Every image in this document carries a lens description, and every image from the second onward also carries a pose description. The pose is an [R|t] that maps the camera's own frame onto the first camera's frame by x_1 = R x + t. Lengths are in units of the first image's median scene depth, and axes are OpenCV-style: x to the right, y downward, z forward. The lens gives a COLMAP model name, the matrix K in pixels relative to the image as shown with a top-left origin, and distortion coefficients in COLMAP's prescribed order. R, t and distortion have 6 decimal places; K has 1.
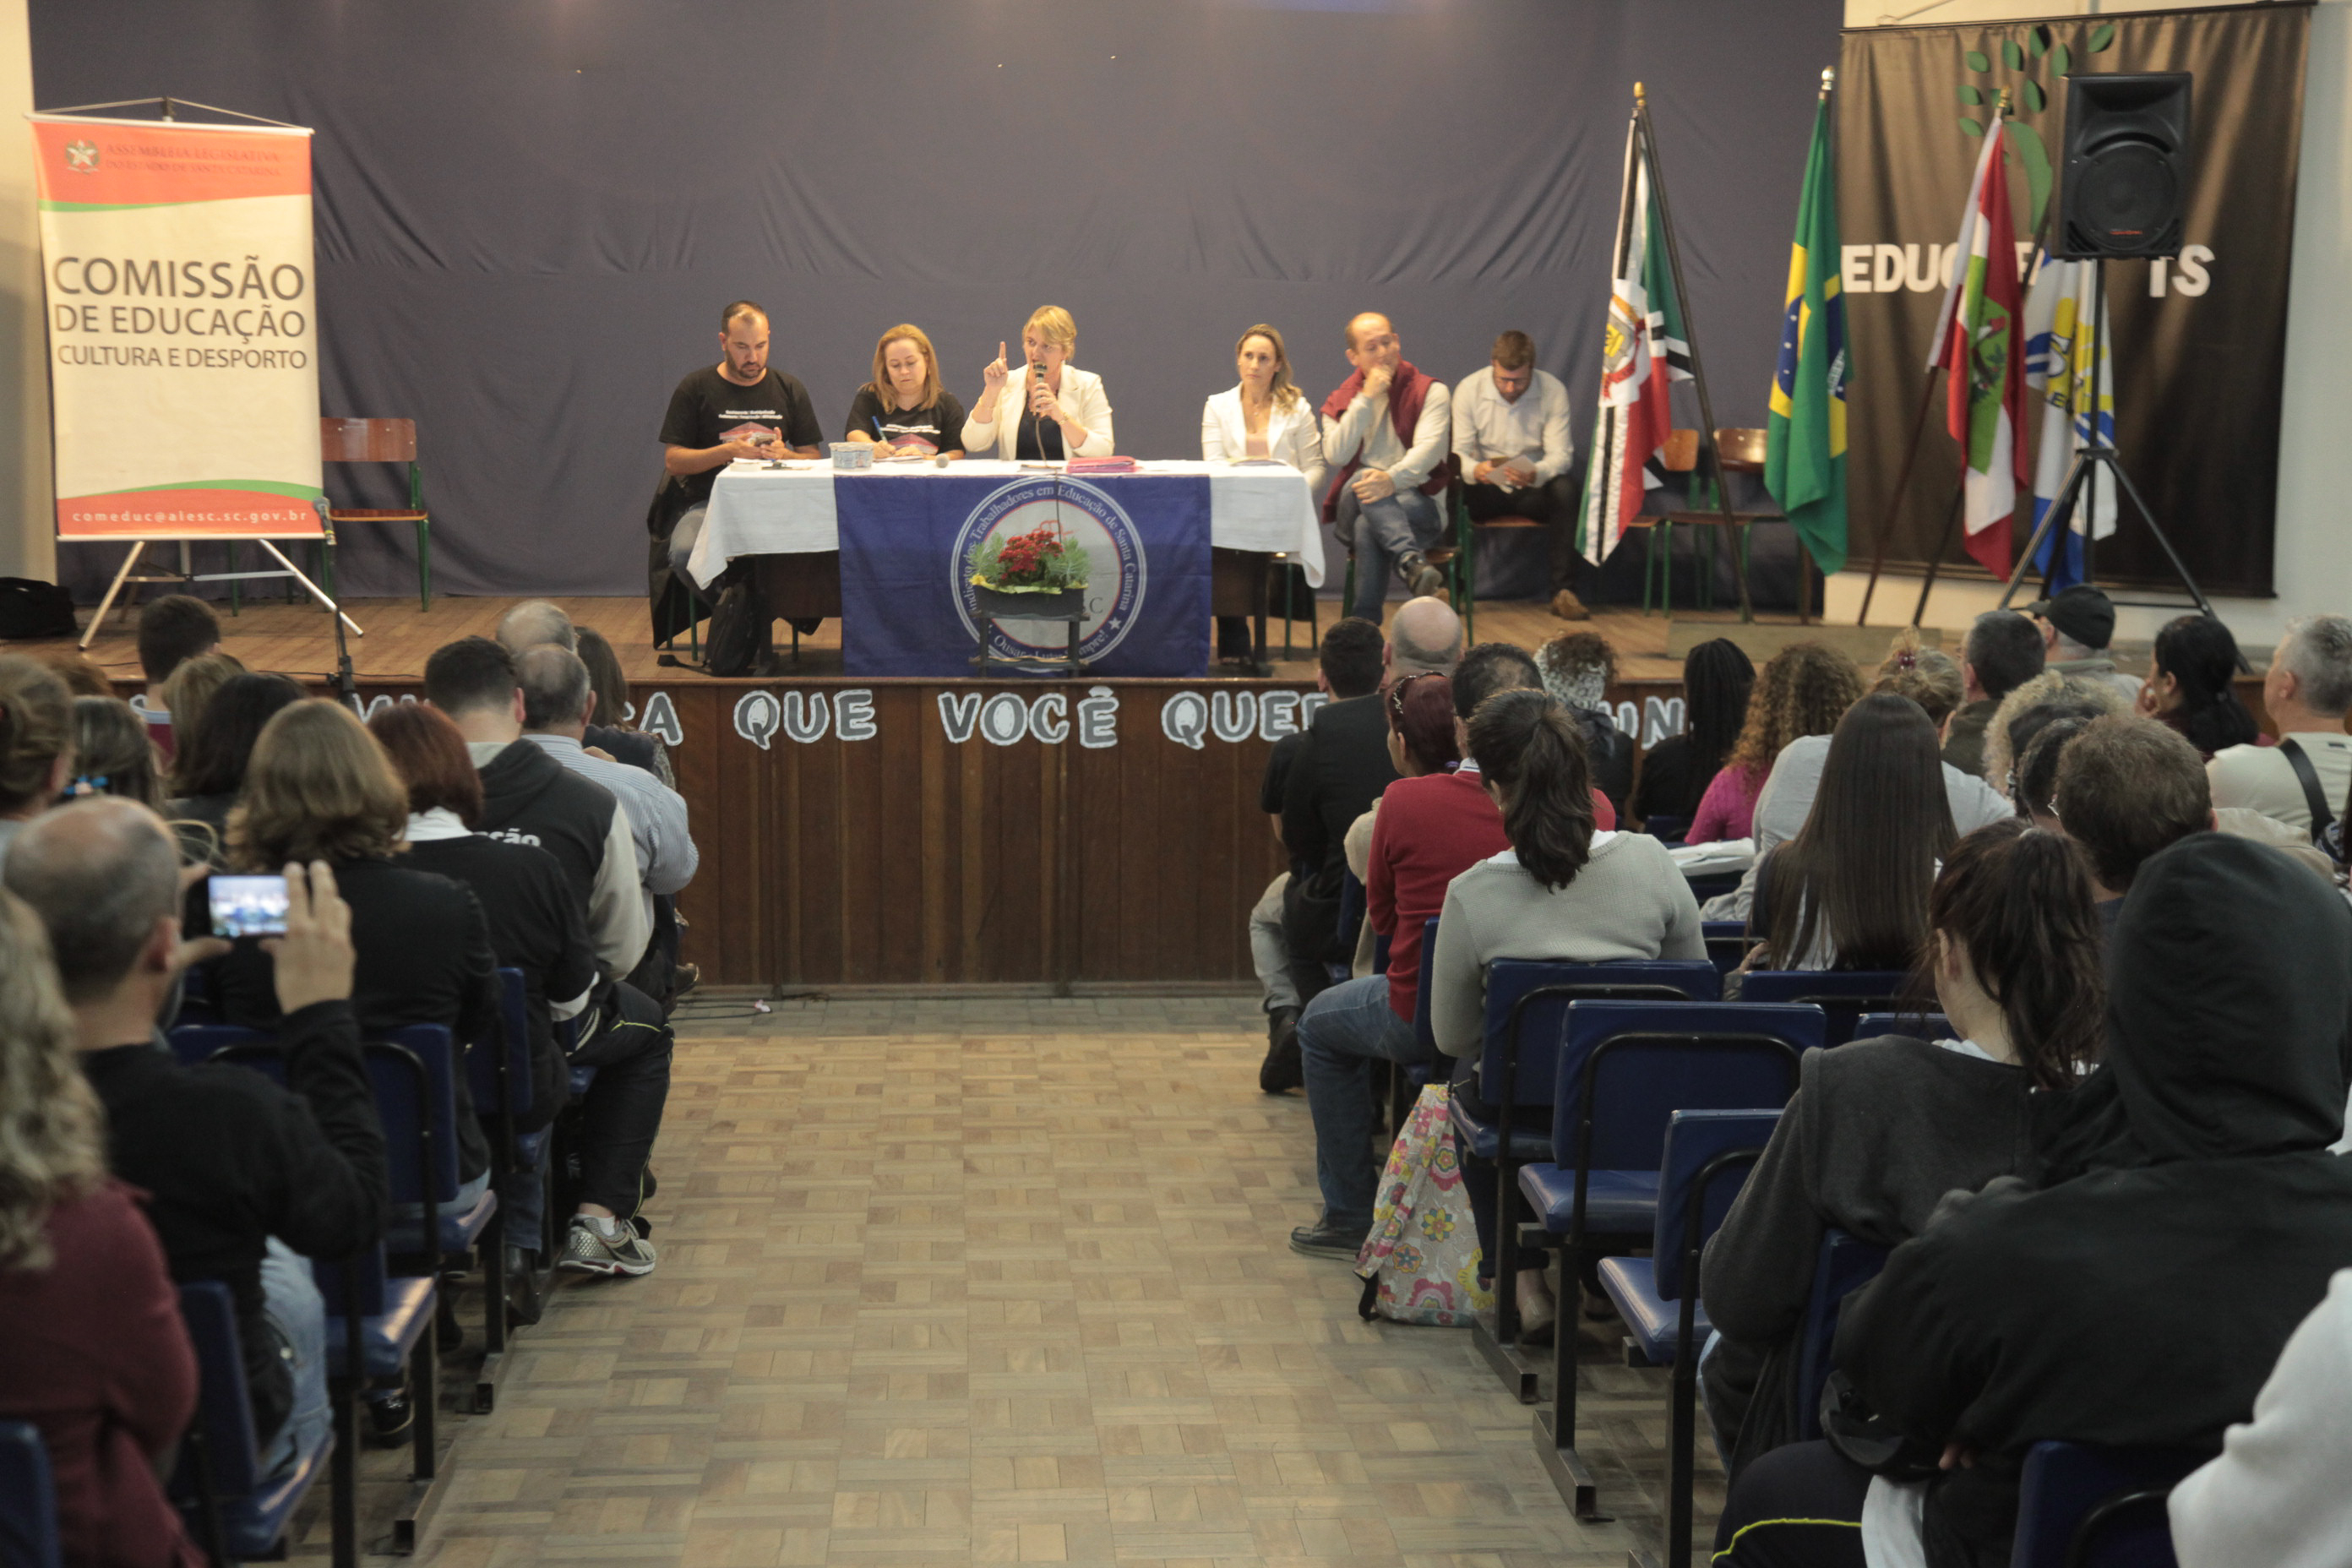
lens RADIAL K [[3902.4, 0, 1216.9], [0, 3902.4, 788.4], [0, 0, 1]] dist [0.224040, 0.127639]
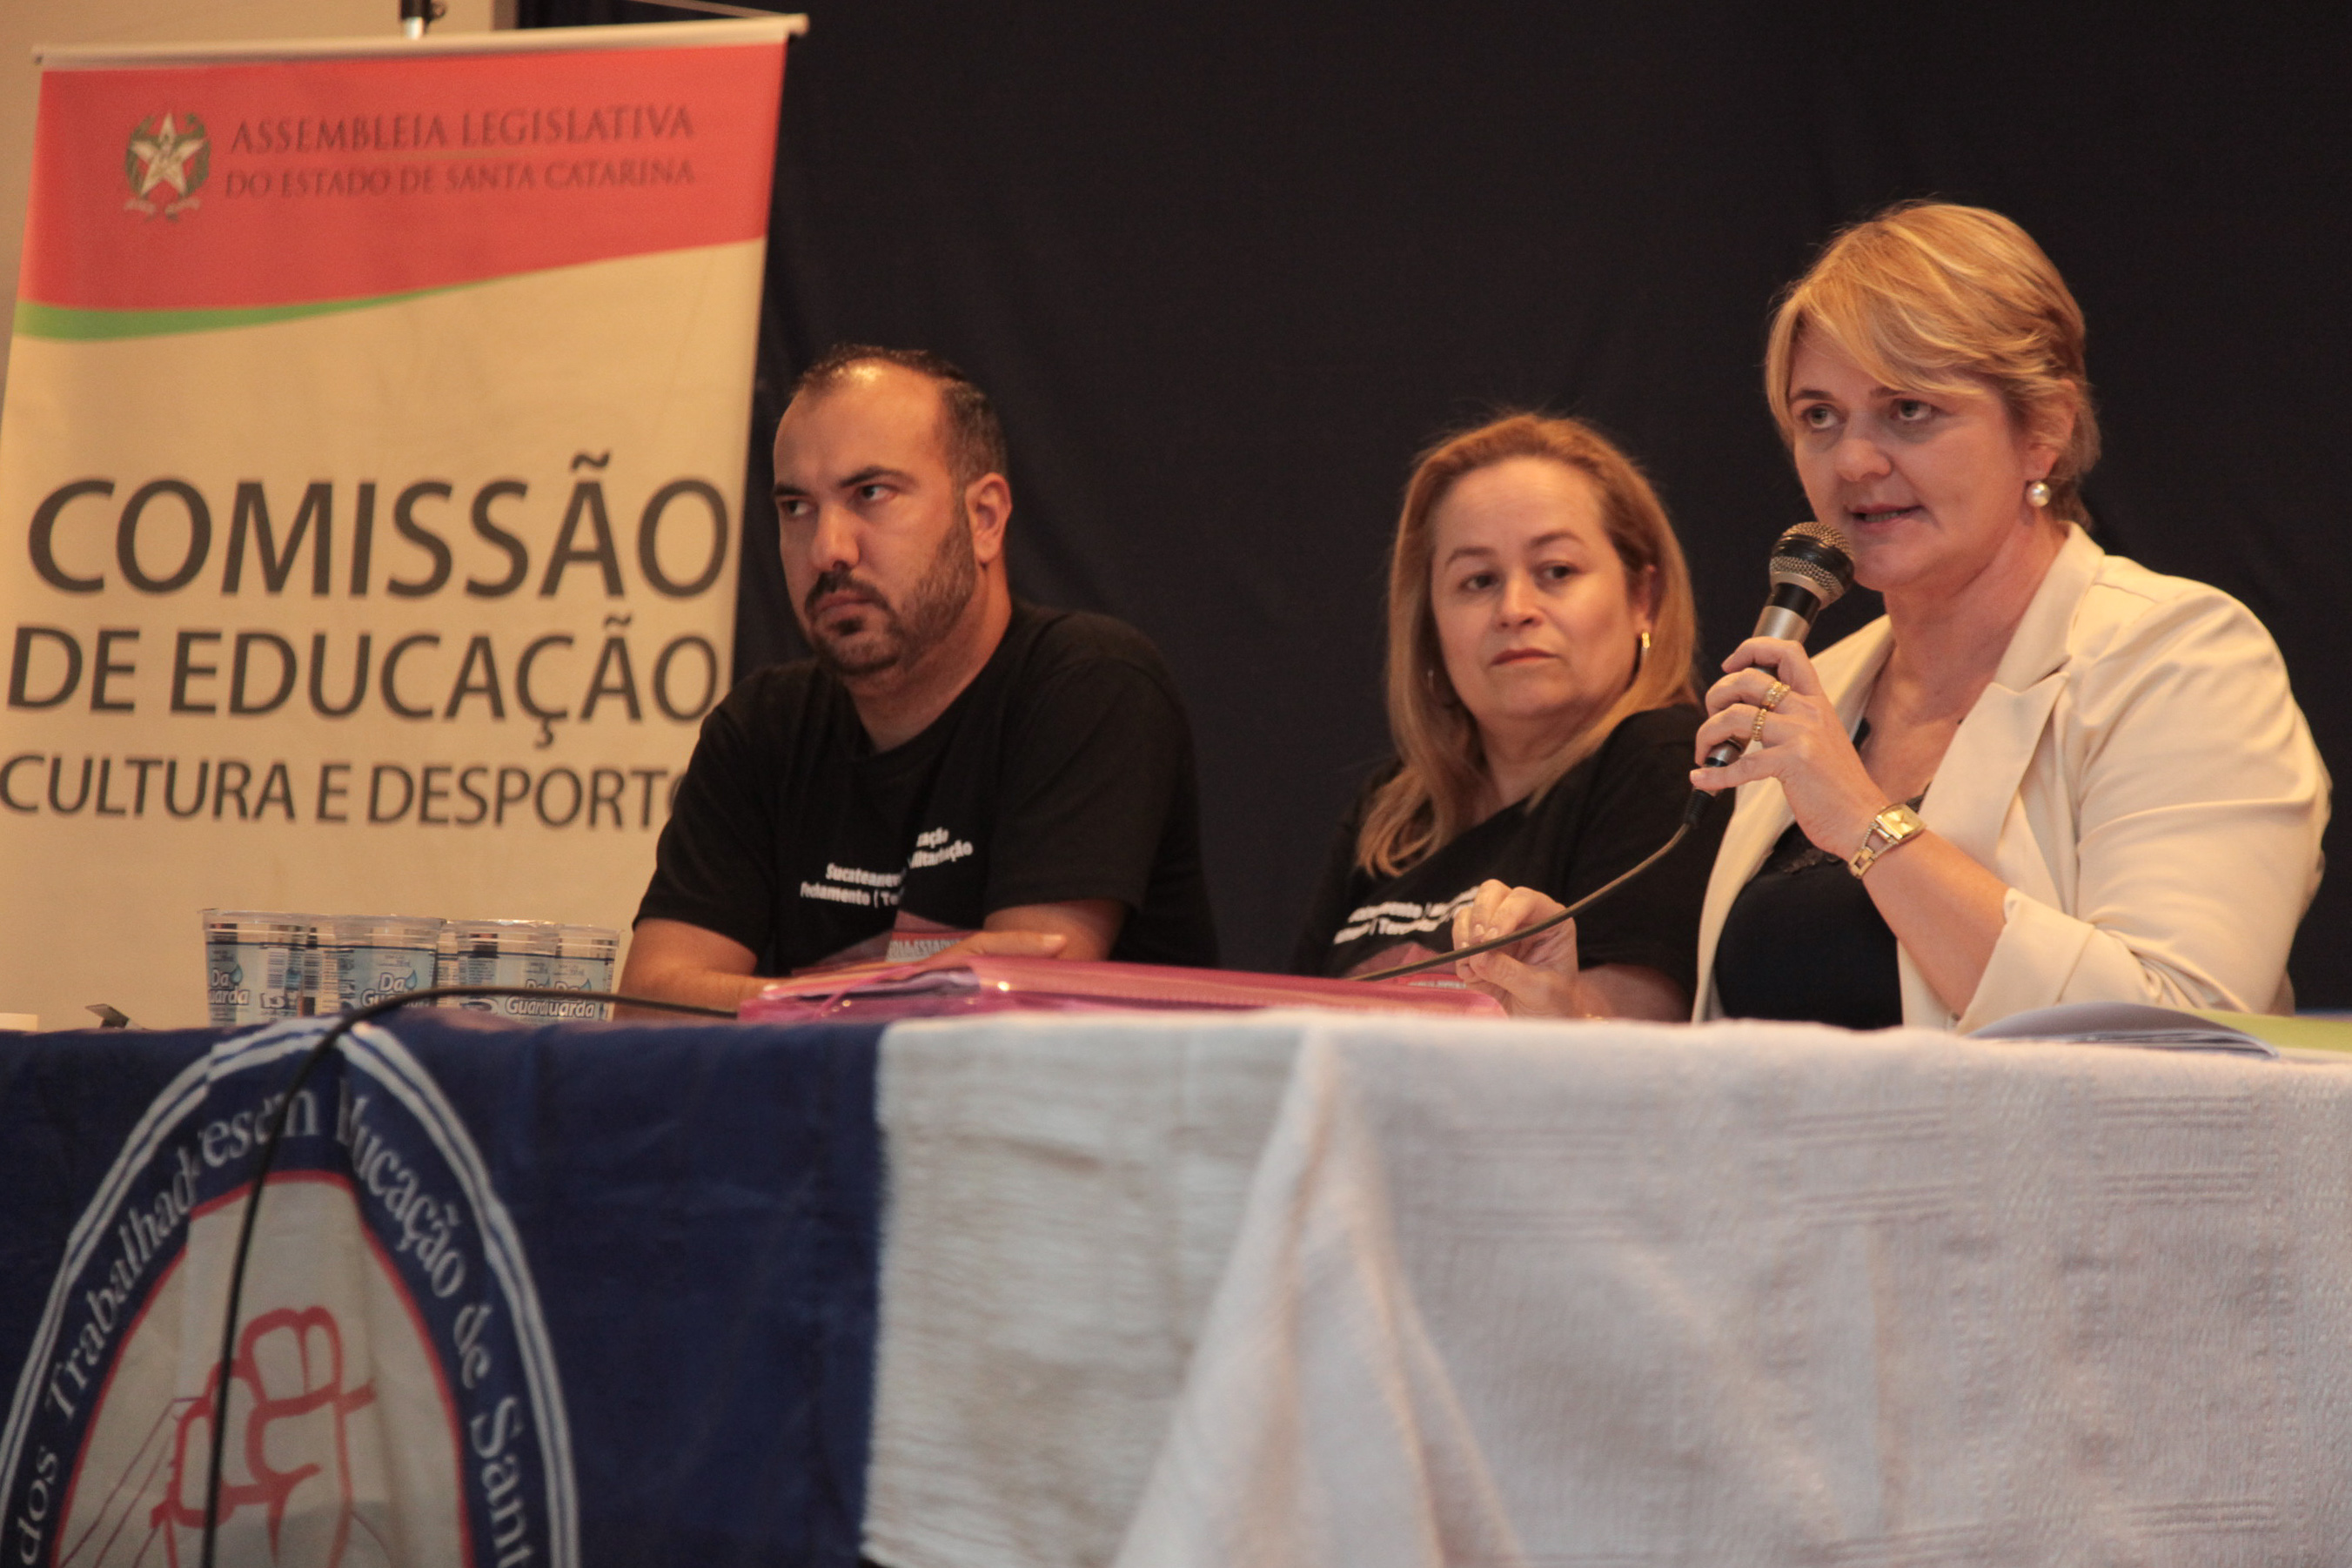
lens RADIAL K [[5977.5, 0, 1177.2], [0, 5977.5, 753.5], [0, 0, 1]] dist [0.961735, -6.429803]
pose [[0.520410, -0.045518, -0.852703, 0.167367], [-0.143860, 0.979632, -0.140093, -0.057748], [0.841711, 0.195576, 0.503262, 0.845206]]
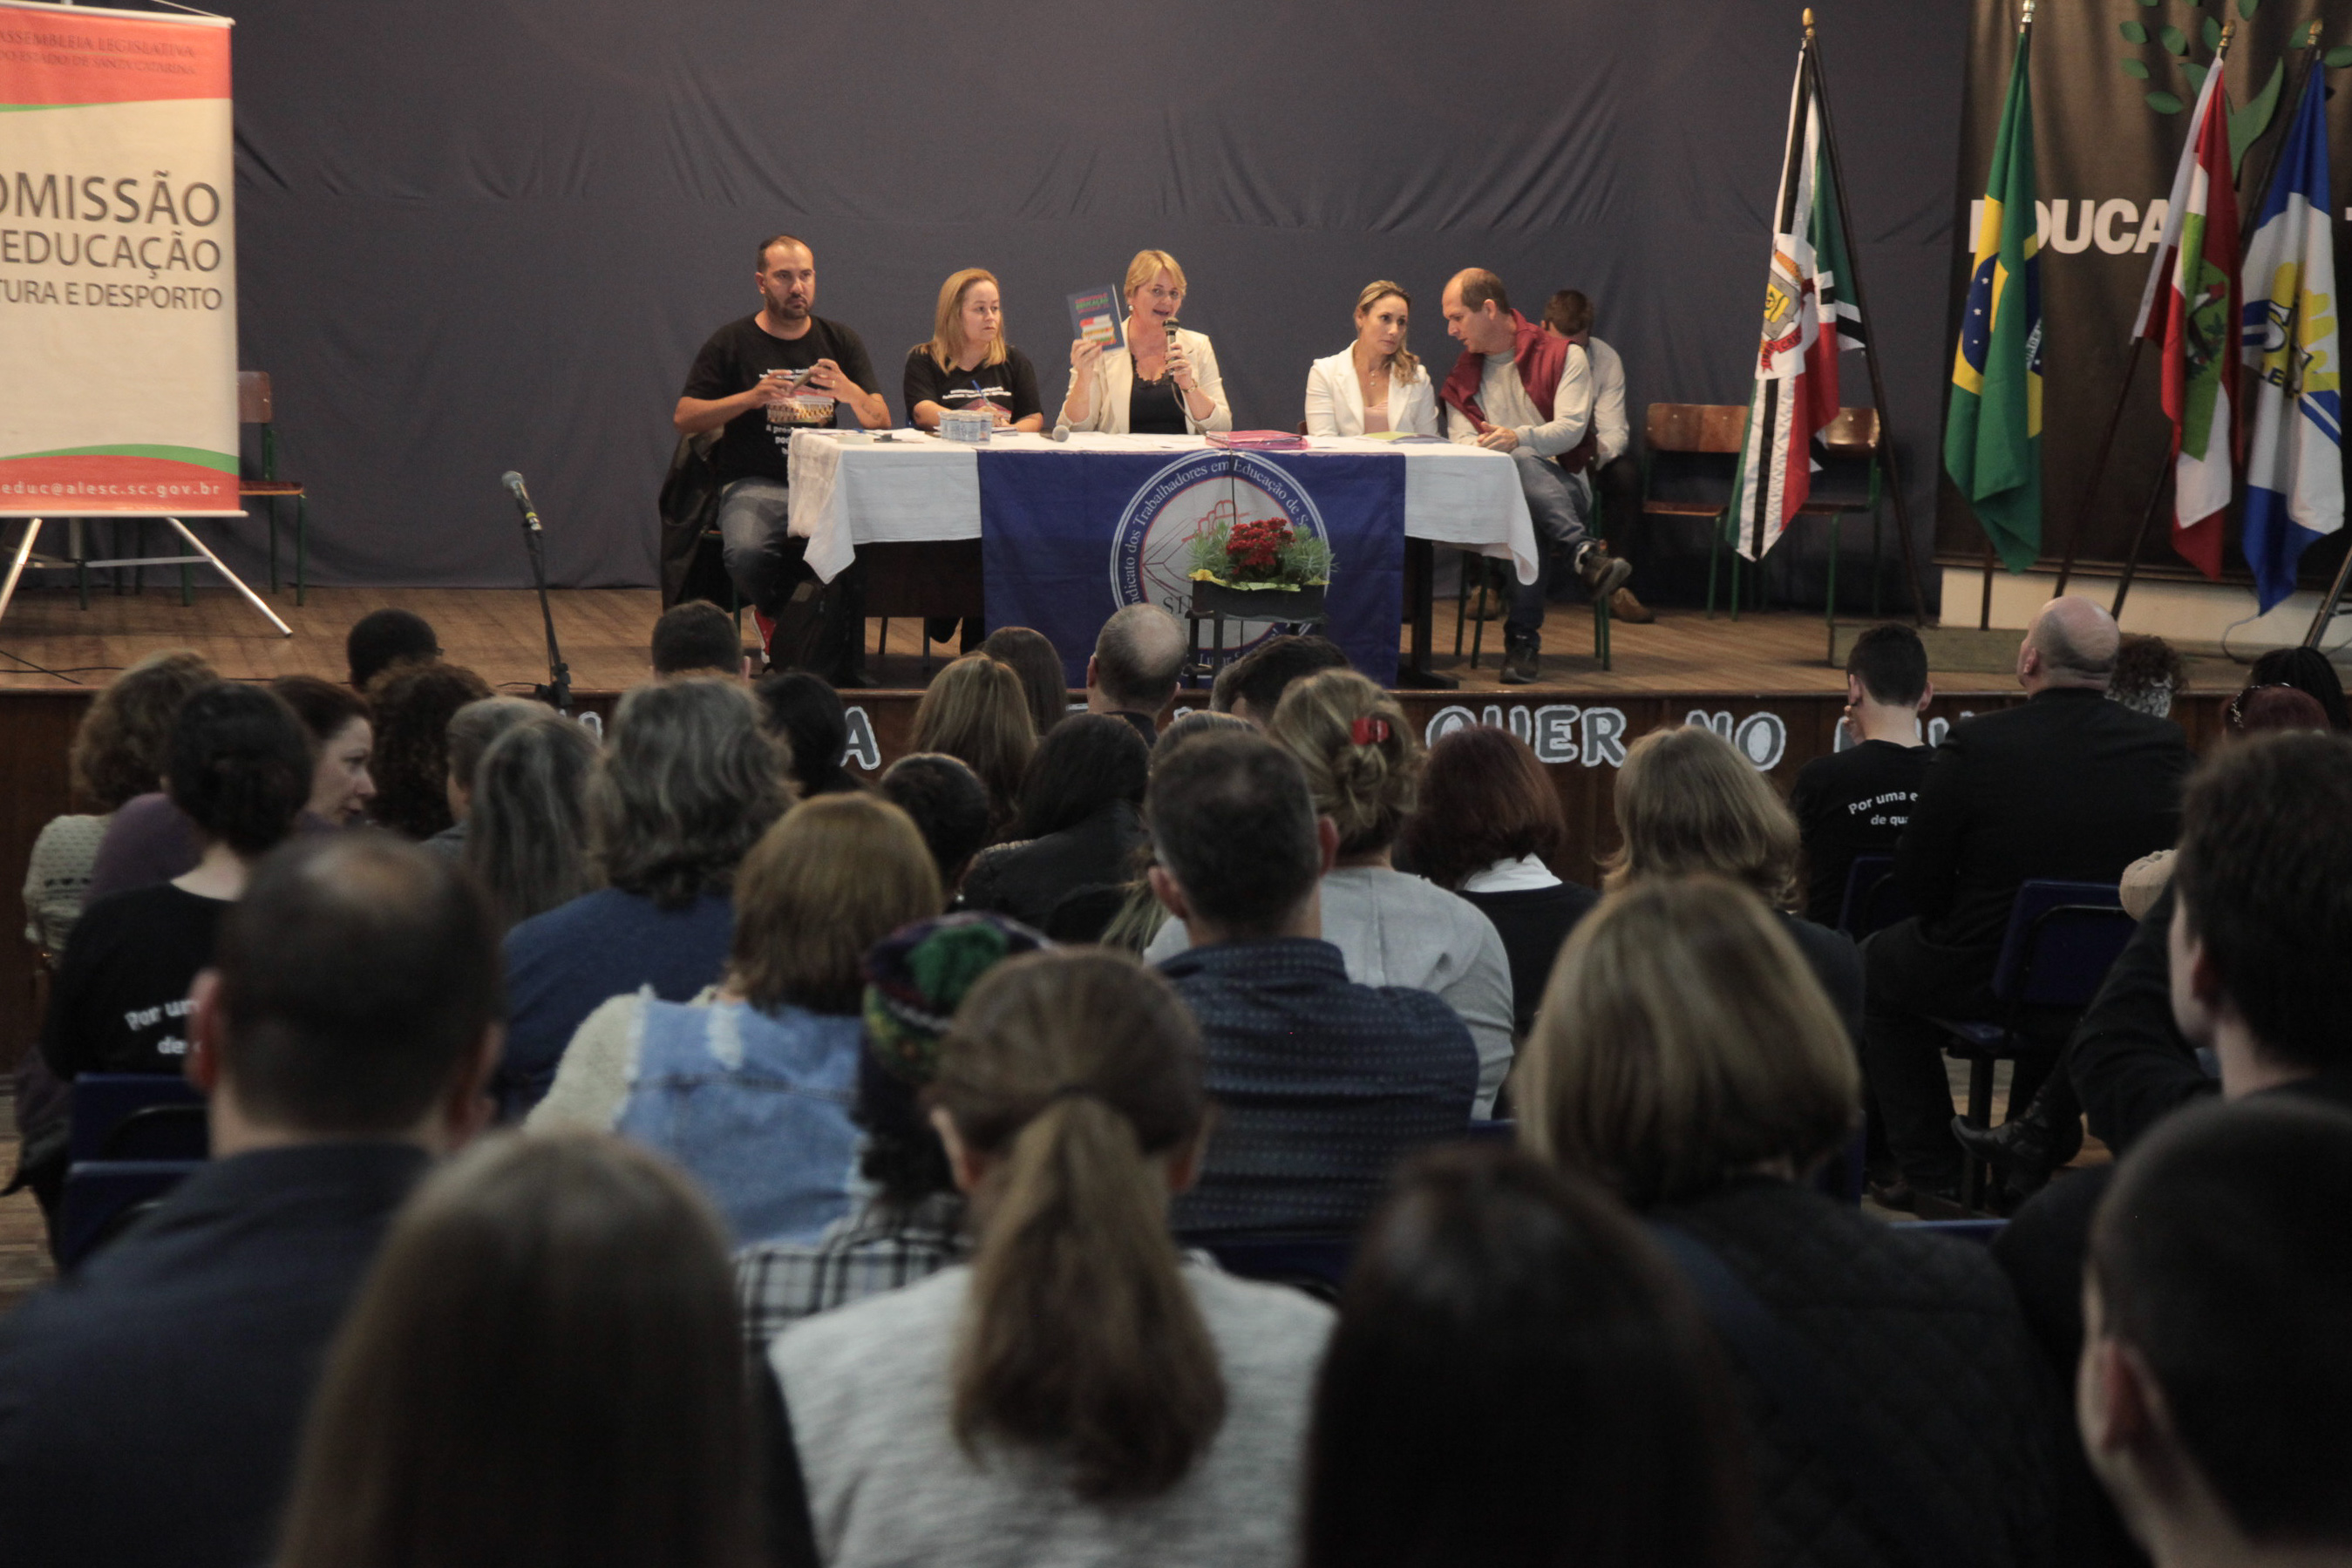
lens RADIAL K [[4511.2, 0, 1230.0], [0, 4511.2, 784.6], [0, 0, 1]] dist [0.307031, 0.064773]
pose [[0.983721, -0.001933, 0.179692, -0.204558], [0.002927, 0.999982, -0.005268, -0.001985], [-0.179678, 0.005709, 0.983709, 0.026332]]
